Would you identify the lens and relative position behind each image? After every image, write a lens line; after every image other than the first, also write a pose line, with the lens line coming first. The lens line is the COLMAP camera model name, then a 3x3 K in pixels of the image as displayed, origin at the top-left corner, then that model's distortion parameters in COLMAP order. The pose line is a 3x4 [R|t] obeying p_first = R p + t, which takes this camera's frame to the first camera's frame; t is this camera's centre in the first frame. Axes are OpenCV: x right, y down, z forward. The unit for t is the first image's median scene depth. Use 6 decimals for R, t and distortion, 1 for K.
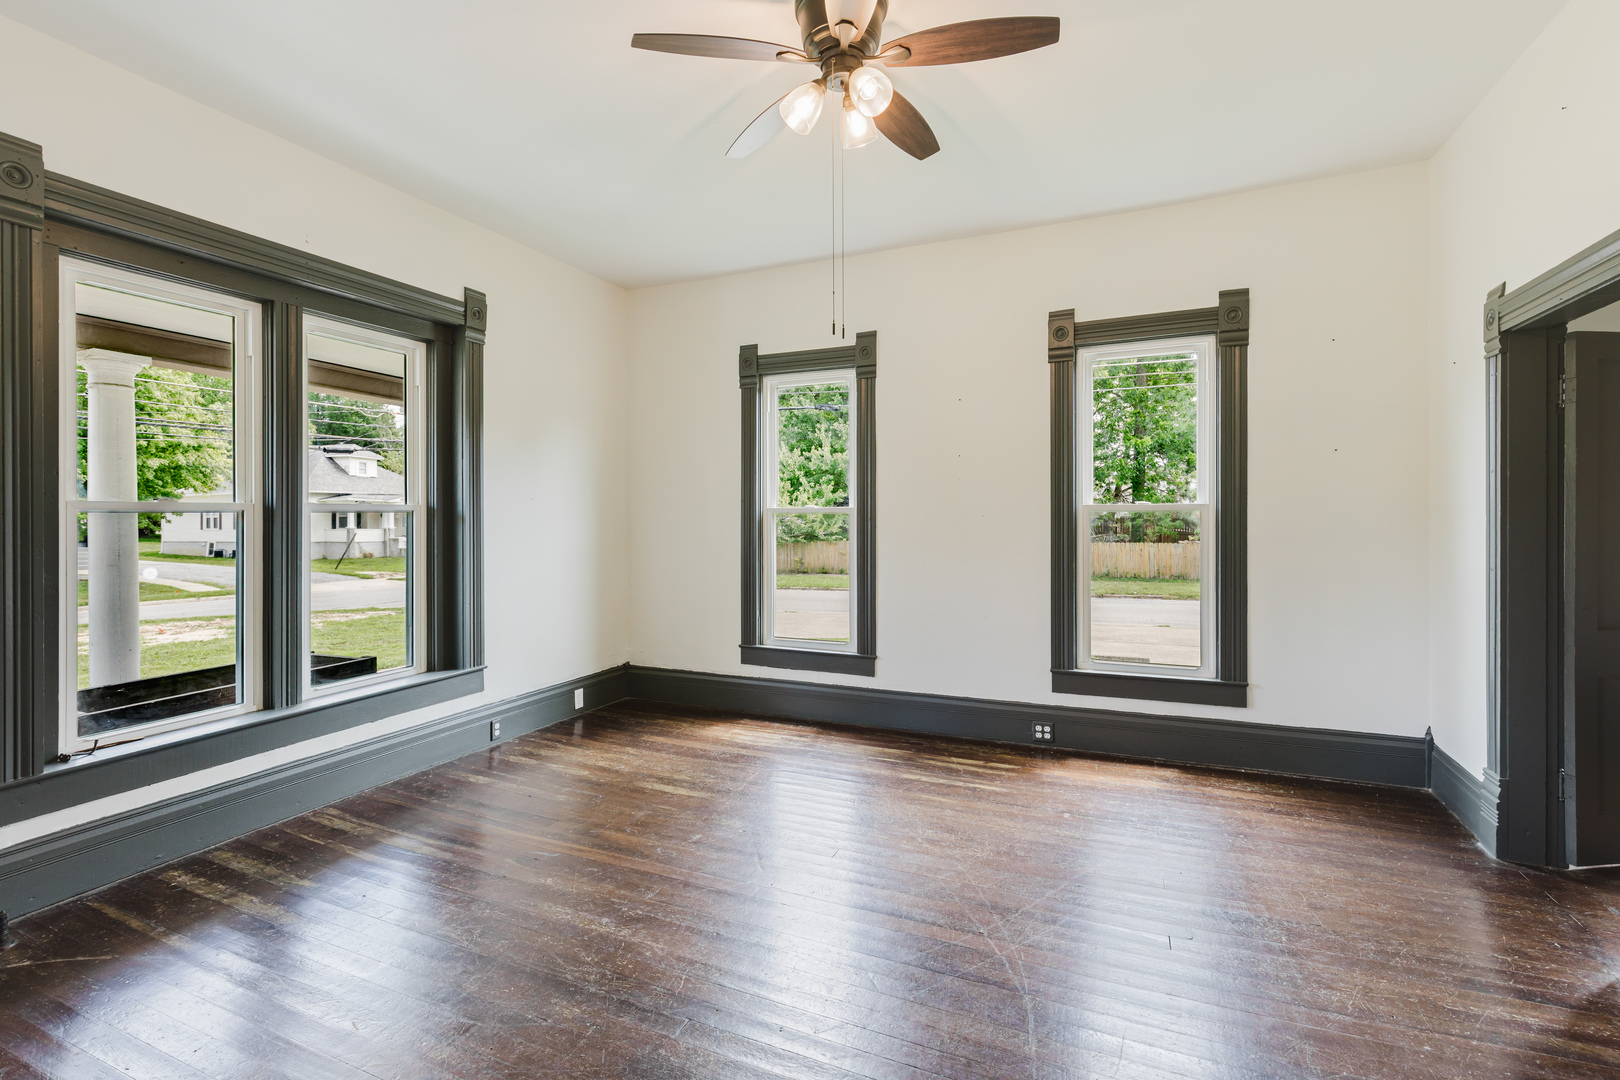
lens RADIAL K [[742.3, 0, 809.0], [0, 742.3, 510.8], [0, 0, 1]] dist [0.002580, 0.000193]
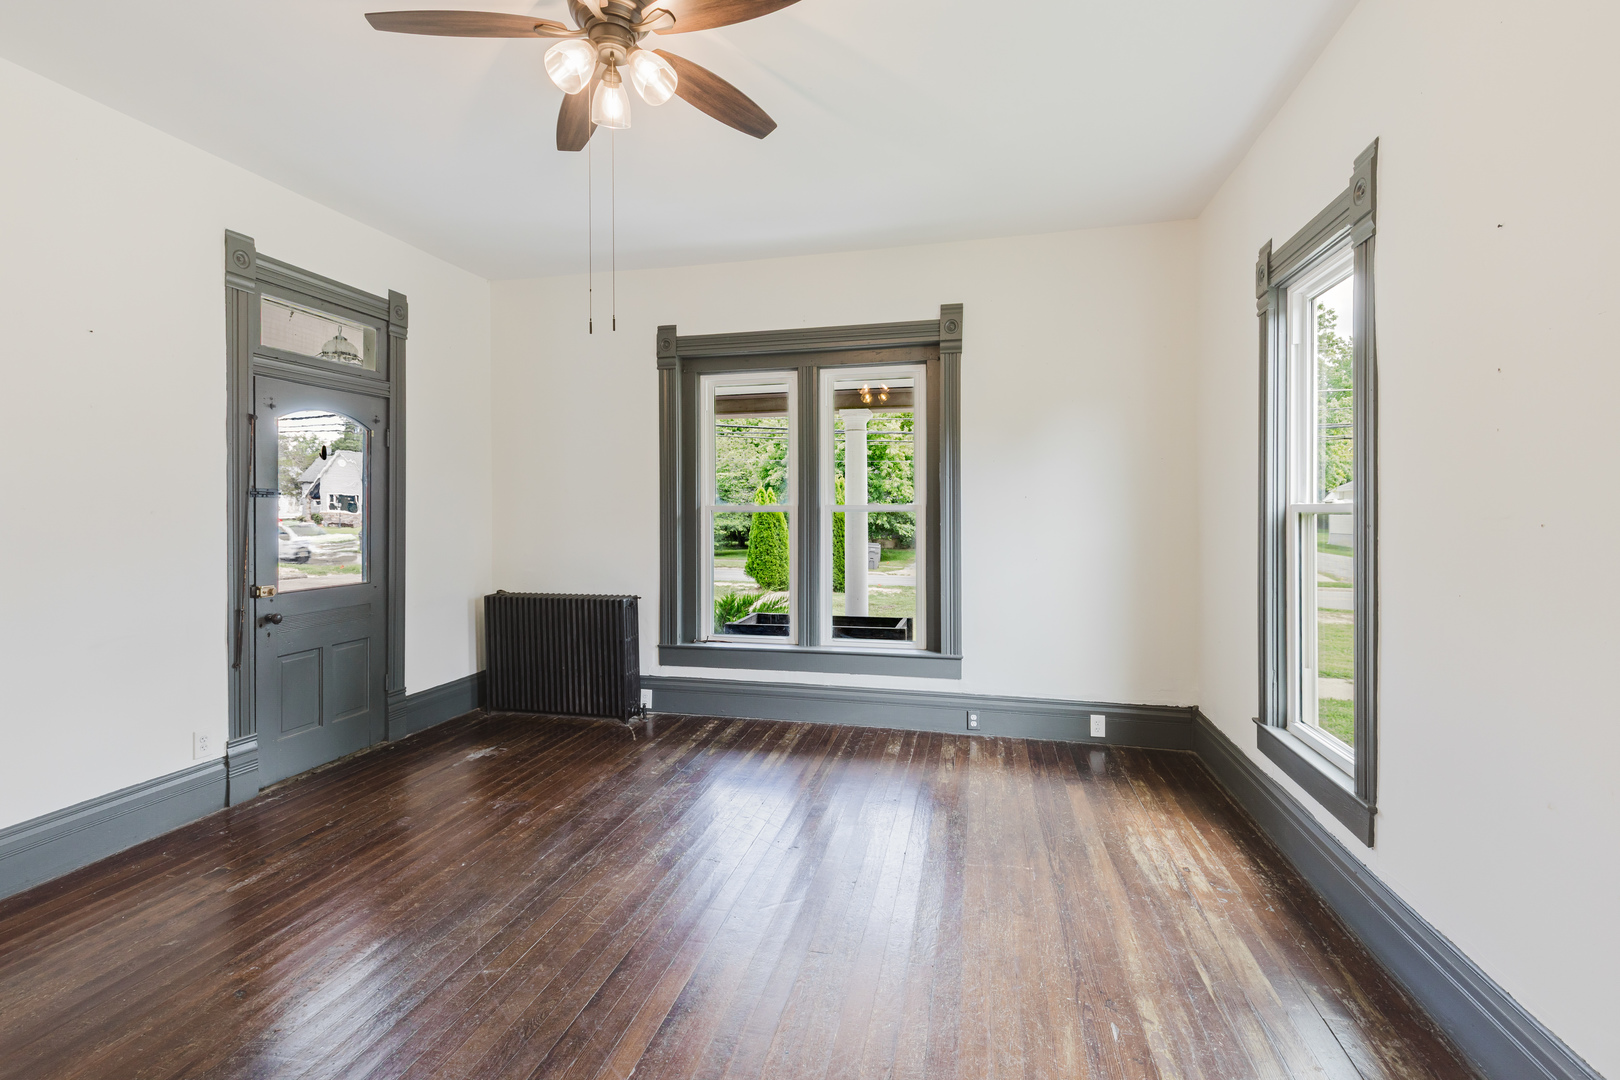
lens RADIAL K [[724.9, 0, 788.6], [0, 724.9, 520.2], [0, 0, 1]] dist [0.000431, -0.000057]
pose [[0.160151, 0.016732, -0.986951, 0.534967], [0.006148, 0.999820, 0.017948, -0.005848], [0.987073, -0.008942, 0.160019, 0.584769]]
